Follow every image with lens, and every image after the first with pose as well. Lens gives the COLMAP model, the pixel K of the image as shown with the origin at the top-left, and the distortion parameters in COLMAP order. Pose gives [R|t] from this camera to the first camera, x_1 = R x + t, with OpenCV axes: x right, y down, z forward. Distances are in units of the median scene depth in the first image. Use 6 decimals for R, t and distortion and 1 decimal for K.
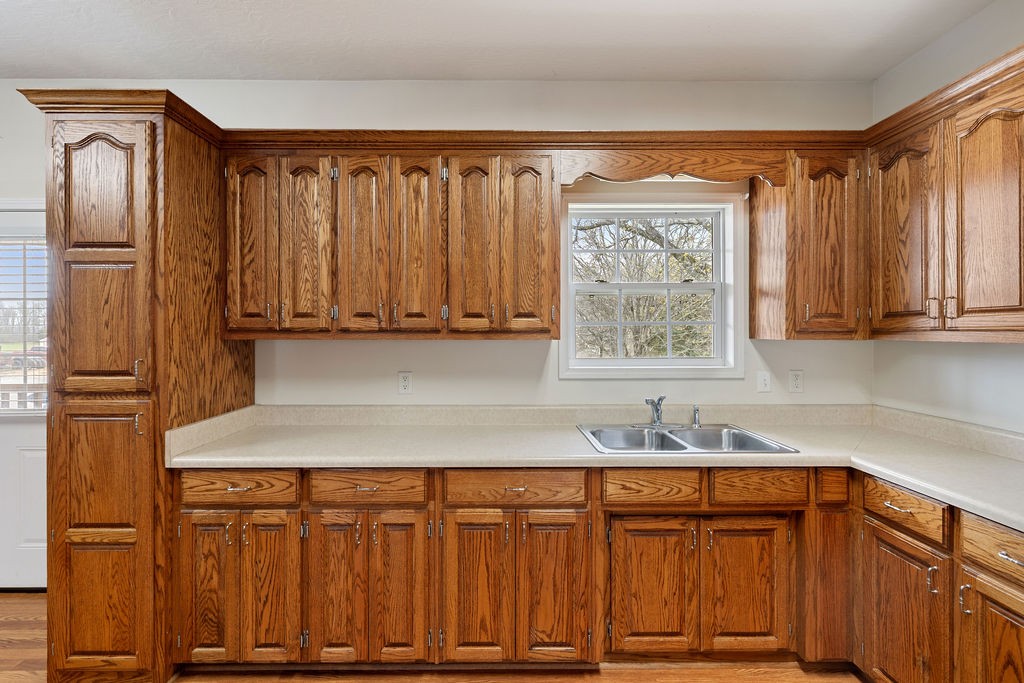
lens RADIAL K [[452.9, 0, 509.4], [0, 452.9, 333.6], [0, 0, 1]] dist [0.002327, 0.000657]
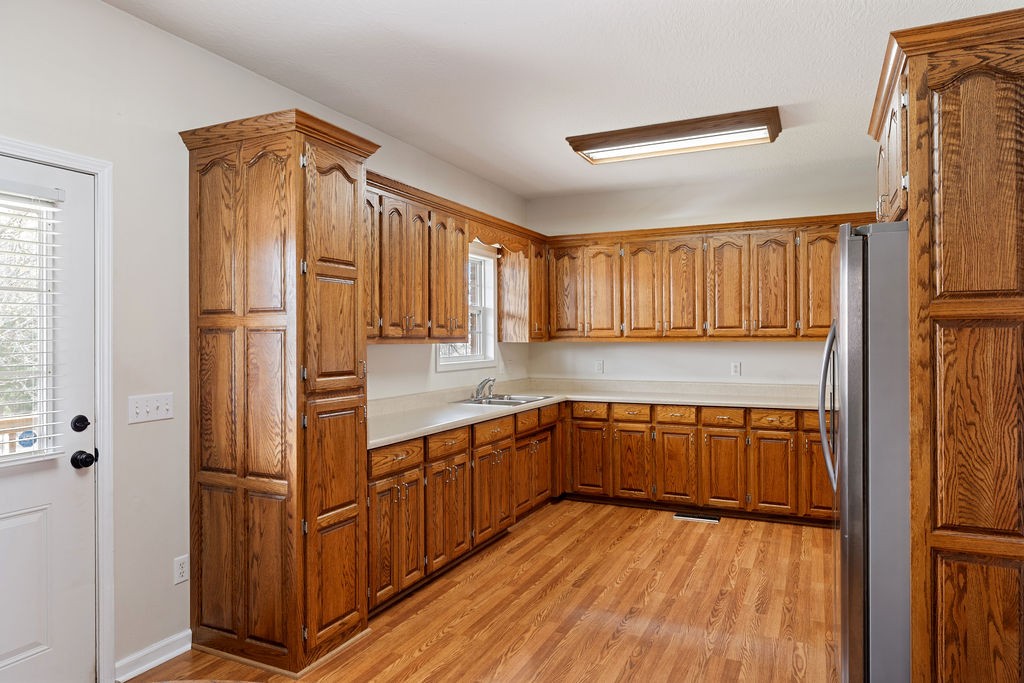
lens RADIAL K [[638.5, 0, 512.0], [0, 638.5, 341.5], [0, 0, 1]] dist [-0.000029, 0.000347]
pose [[0.438310, -0.005612, 0.898806, -2.091839], [0.009037, 0.999957, 0.001836, 0.006312], [-0.898778, 0.007318, 0.438342, -0.098722]]
